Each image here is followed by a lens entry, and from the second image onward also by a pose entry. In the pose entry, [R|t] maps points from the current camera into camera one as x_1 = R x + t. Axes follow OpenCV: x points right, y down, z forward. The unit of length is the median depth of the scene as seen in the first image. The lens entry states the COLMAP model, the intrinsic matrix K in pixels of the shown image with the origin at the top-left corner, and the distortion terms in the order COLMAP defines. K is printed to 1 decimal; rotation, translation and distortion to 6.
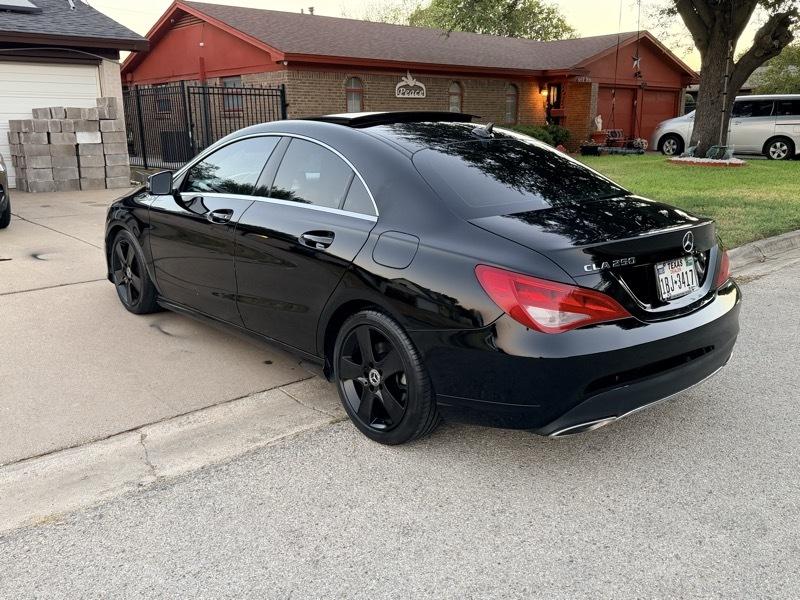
lens RADIAL K [[713.4, 0, 398.7], [0, 713.4, 296.8], [0, 0, 1]] dist [0.110793, -0.186377]
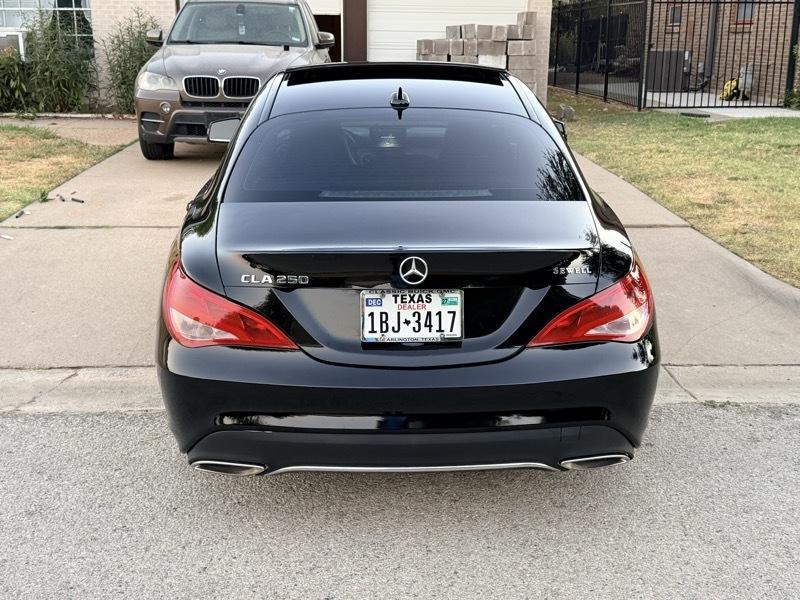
lens RADIAL K [[963.9, 0, 400.0], [0, 963.9, 300.0], [0, 0, 1]] dist [0.190186, -0.467117]
pose [[0.774114, 0.180341, -0.606815, 0.182157], [-0.160606, 0.983150, 0.087300, -0.023861], [0.612334, 0.029878, 0.790034, 0.039822]]
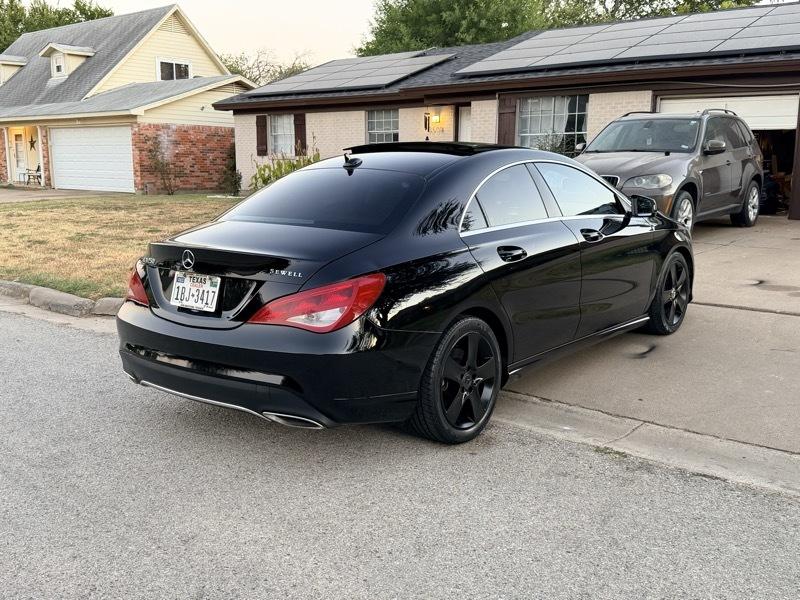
lens RADIAL K [[791.4, 0, 400.0], [0, 791.4, 300.0], [0, 0, 1]] dist [0.138579, -0.294408]
pose [[0.178201, 0.179219, -0.967535, 0.302710], [-0.230999, 0.963415, 0.135910, -0.047044], [0.956495, 0.199280, 0.213081, 0.195254]]
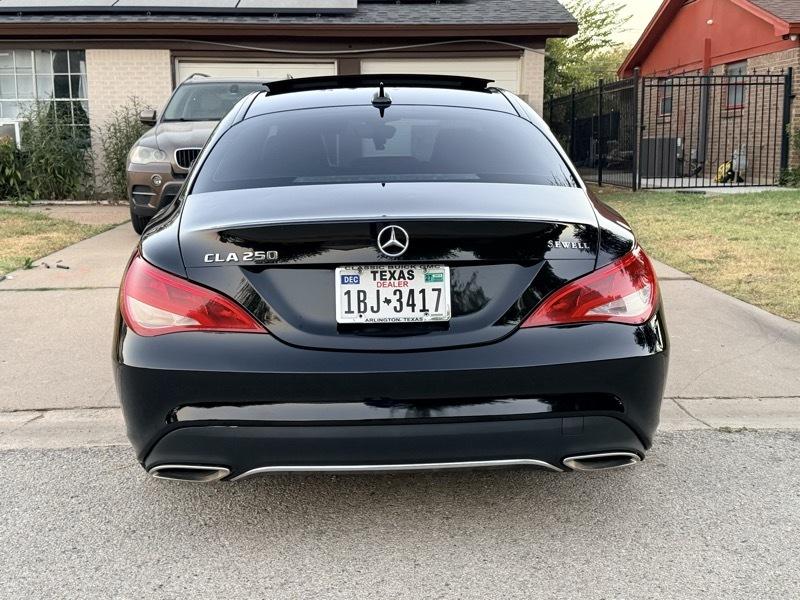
lens RADIAL K [[963.9, 0, 400.0], [0, 963.9, 300.0], [0, 0, 1]] dist [0.190186, -0.467117]
pose [[0.775233, 0.100822, -0.623578, 0.177655], [-0.143989, 0.989396, -0.019037, -0.001069], [0.615046, 0.104546, 0.781529, 0.057580]]
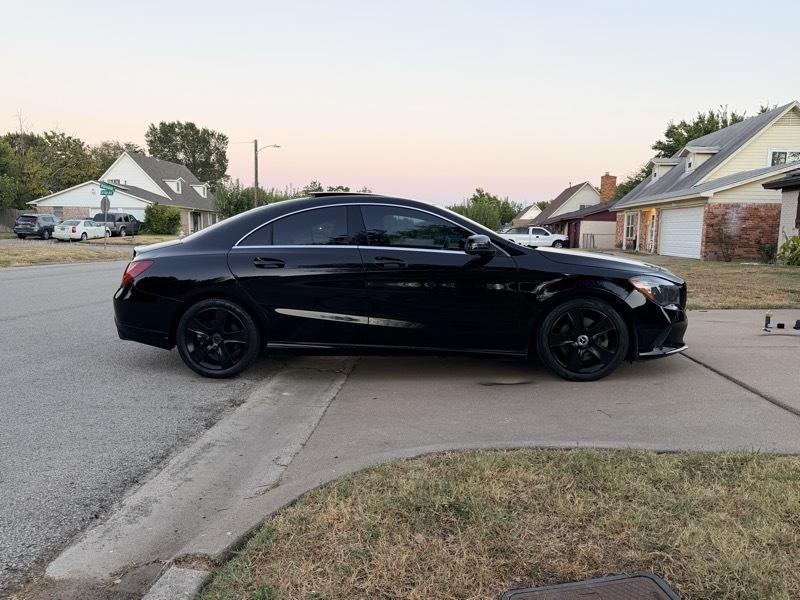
lens RADIAL K [[610.0, 0, 400.0], [0, 610.0, 300.0], [0, 0, 1]] dist [0.030809, -0.003727]
pose [[-0.704113, 0.074435, -0.706176, 0.219798], [-0.177202, 0.944608, 0.276252, -0.109734], [0.687623, 0.319649, -0.651920, 0.518494]]
